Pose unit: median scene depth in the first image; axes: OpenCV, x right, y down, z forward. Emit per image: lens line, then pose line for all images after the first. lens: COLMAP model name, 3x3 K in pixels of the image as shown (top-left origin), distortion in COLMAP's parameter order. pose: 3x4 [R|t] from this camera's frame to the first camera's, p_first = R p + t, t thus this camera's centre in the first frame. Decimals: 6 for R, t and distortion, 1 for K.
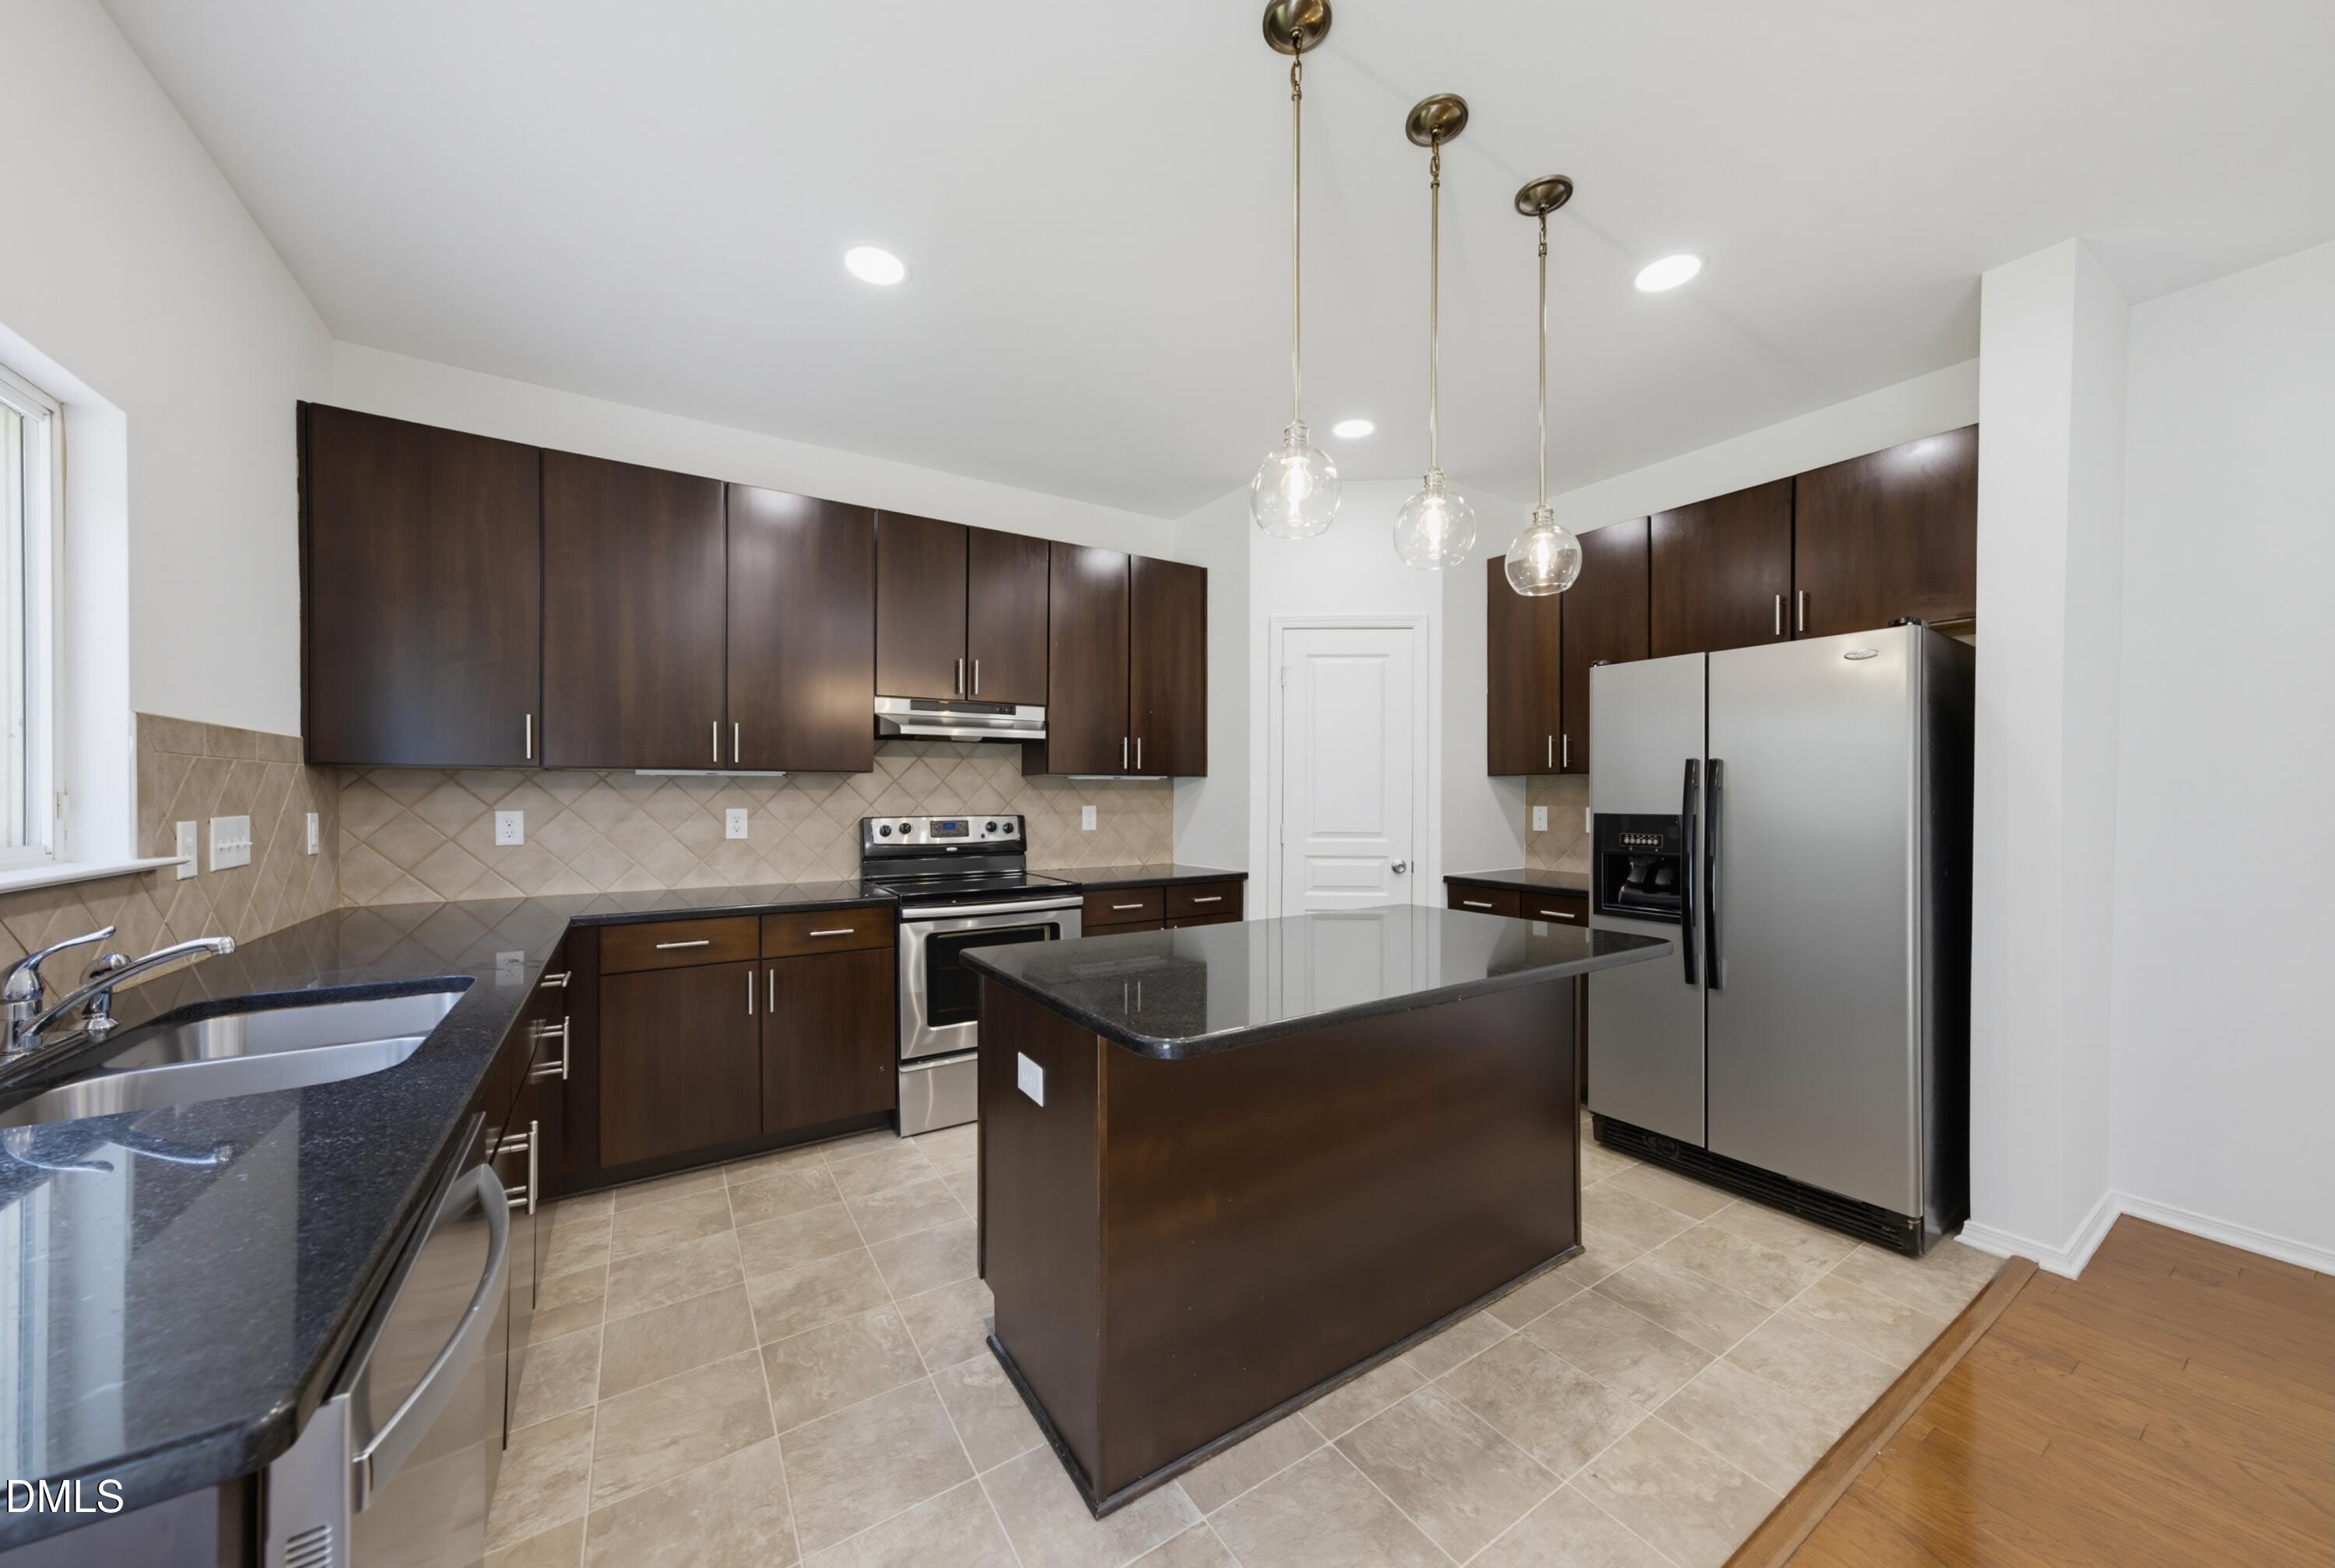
lens RADIAL K [[809.7, 0, 1166.9], [0, 809.7, 798.3], [0, 0, 1]] dist [-0.008450, 0.005560]
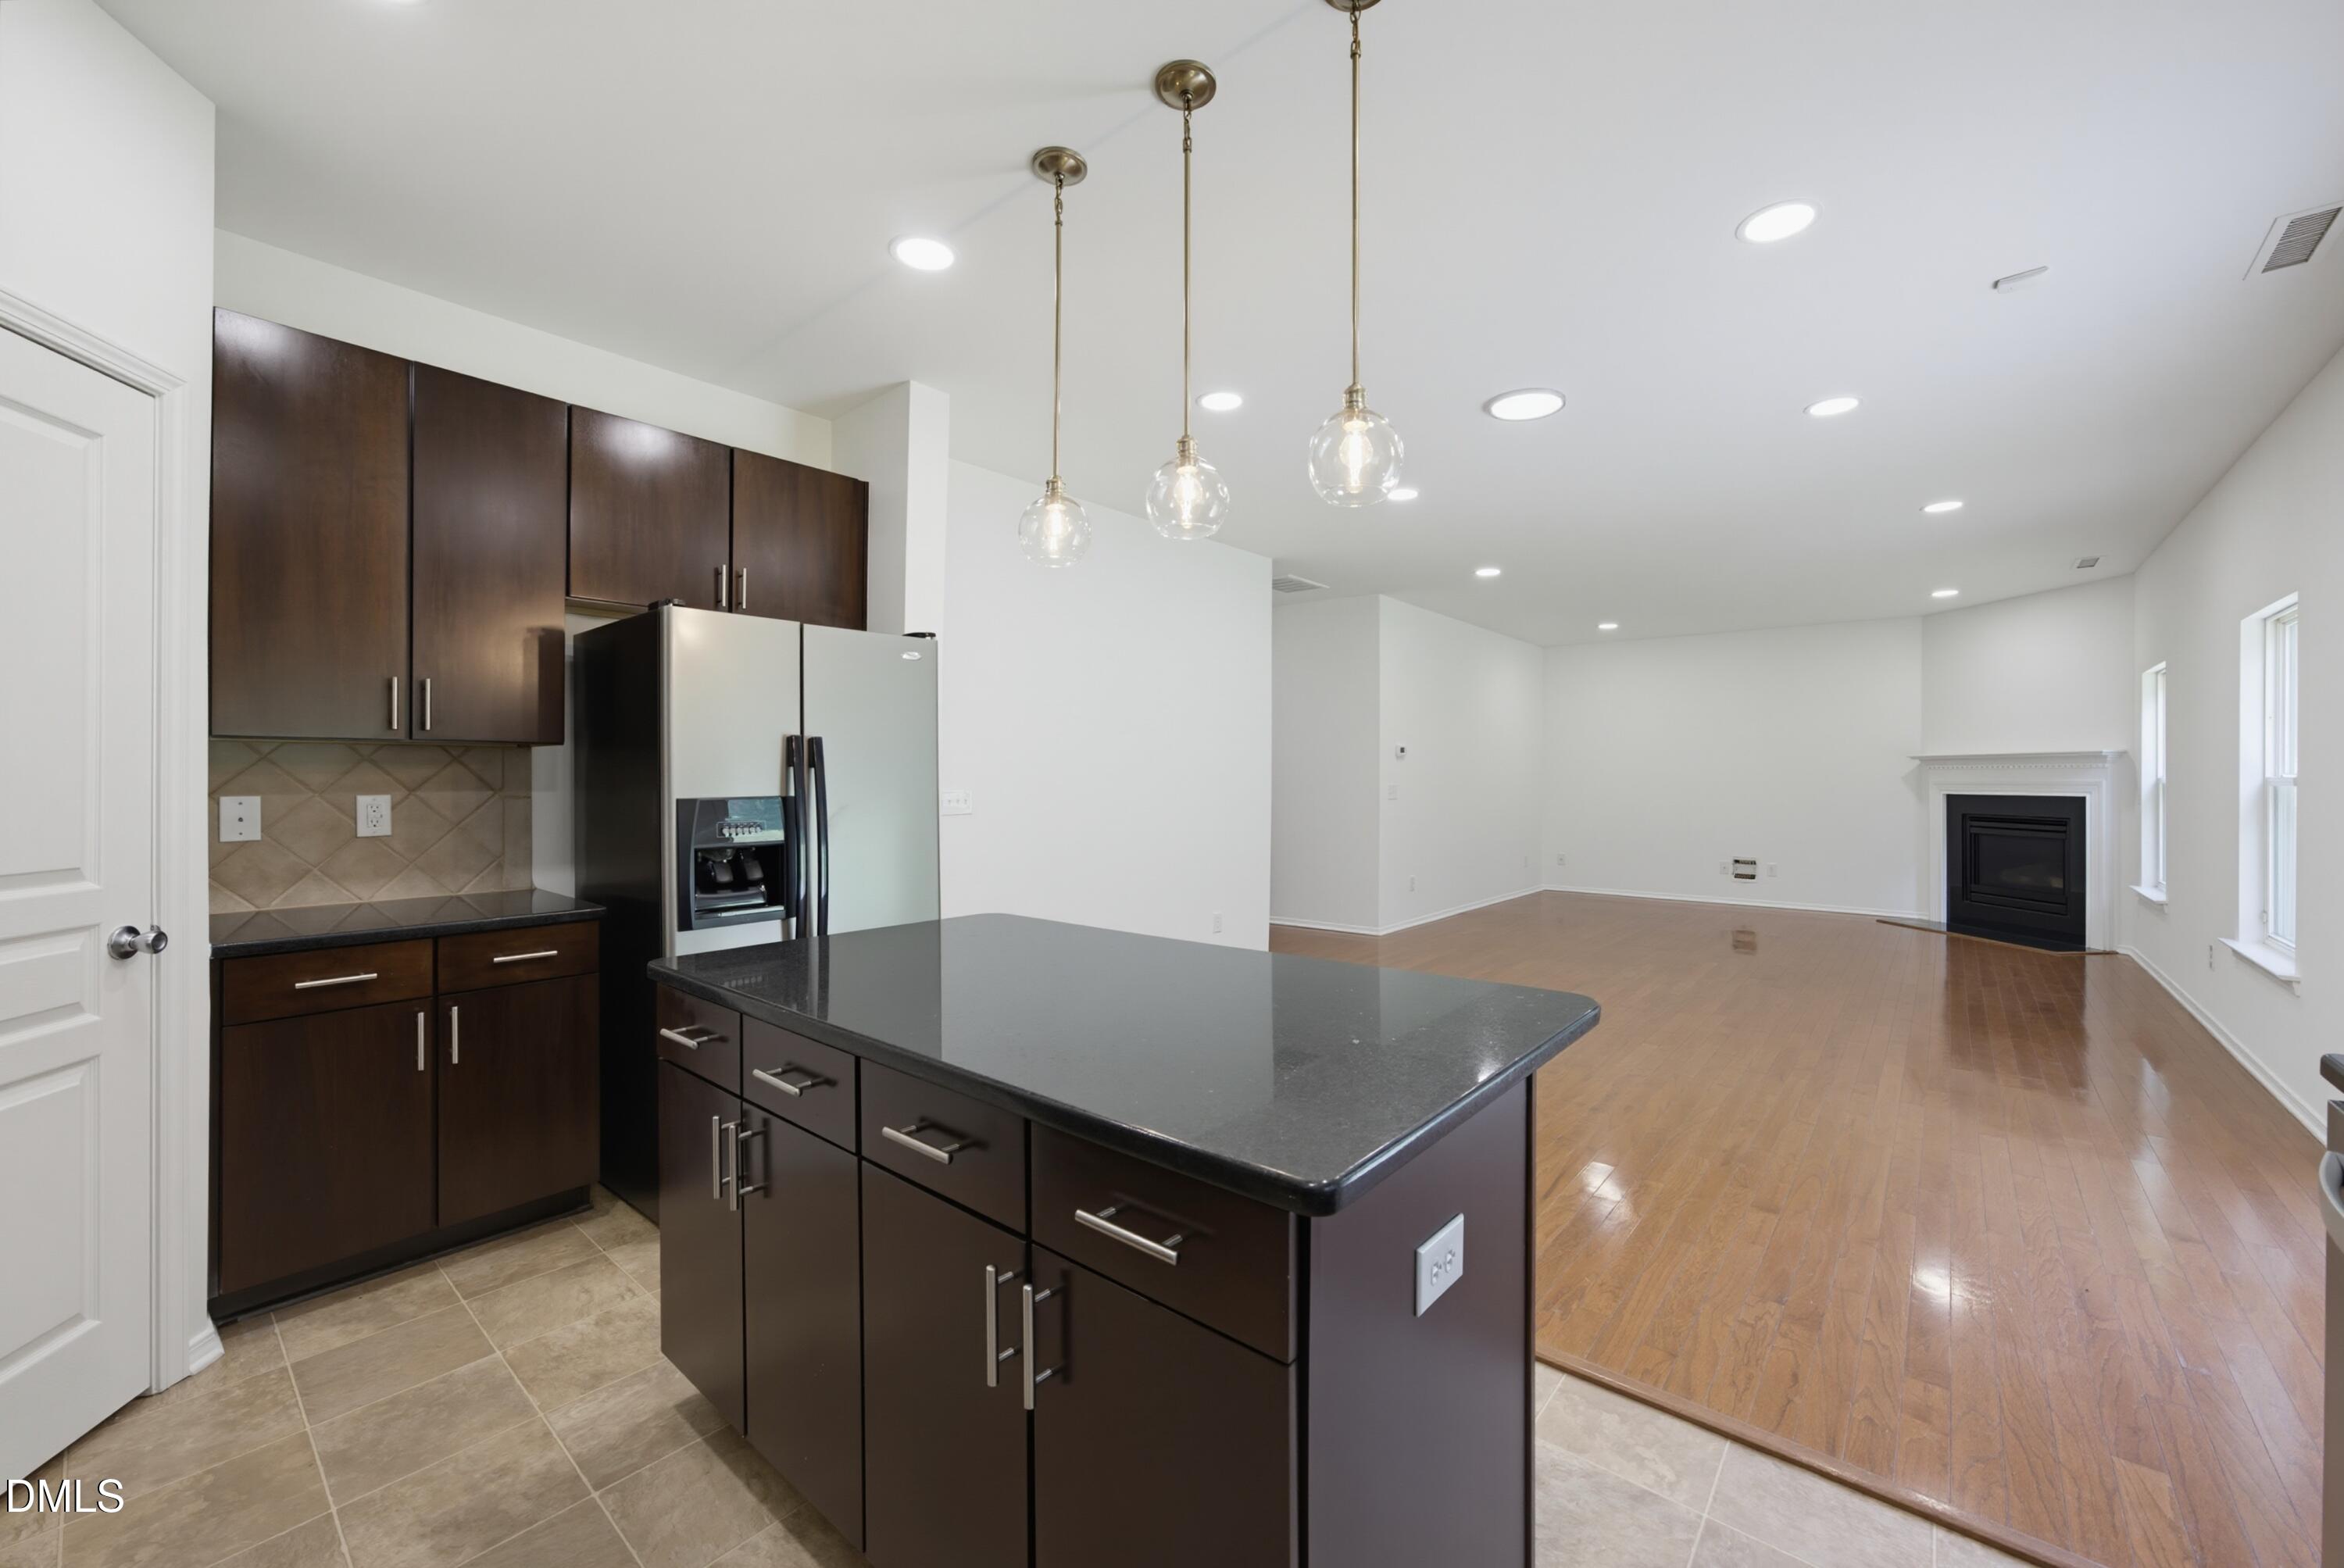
lens RADIAL K [[922.2, 0, 1173.8], [0, 922.2, 778.4], [0, 0, 1]] dist [-0.023053, 0.007812]
pose [[-0.276646, -0.004038, 0.960963, -0.453626], [0.004337, 0.999976, 0.005450, -0.005138], [-0.960962, 0.005675, -0.276622, 0.789037]]
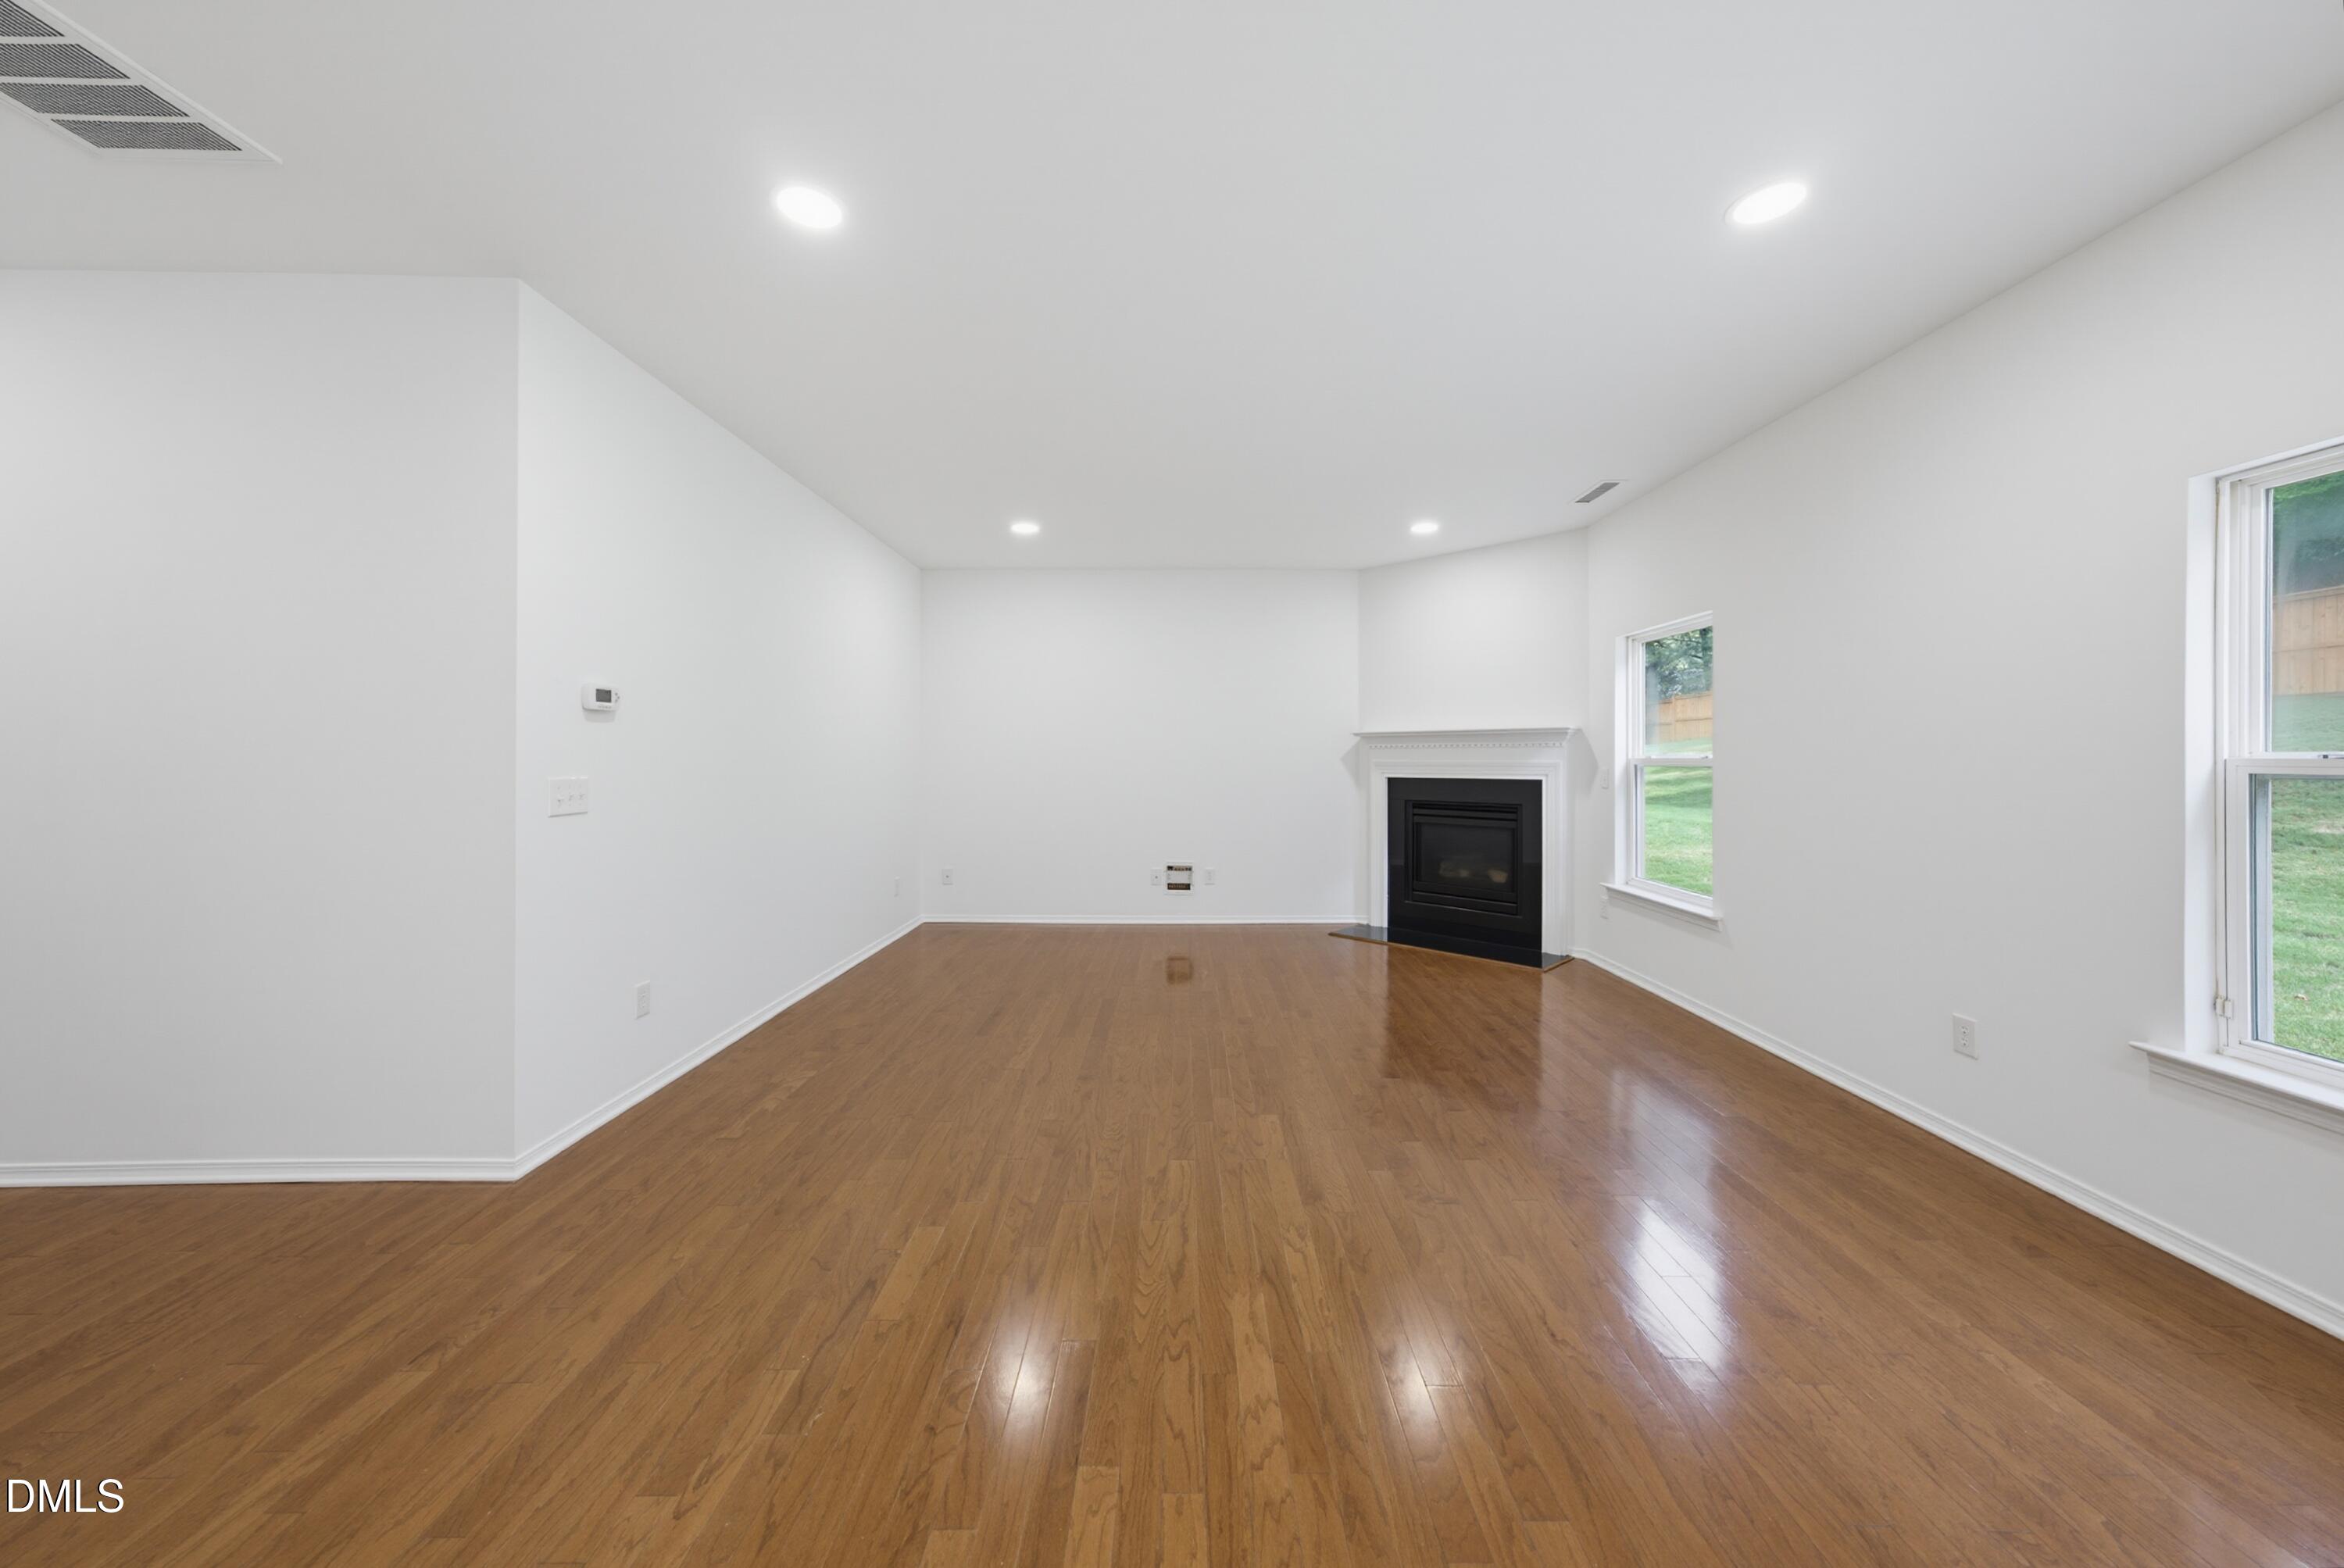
lens RADIAL K [[812.9, 0, 1186.2], [0, 812.9, 755.1], [0, 0, 1]] dist [-0.008450, 0.005560]
pose [[-0.844270, 0.000831, 0.535917, 0.849563], [0.002607, 0.999993, 0.002557, 0.000645], [-0.535911, 0.003555, -0.844267, -0.143741]]
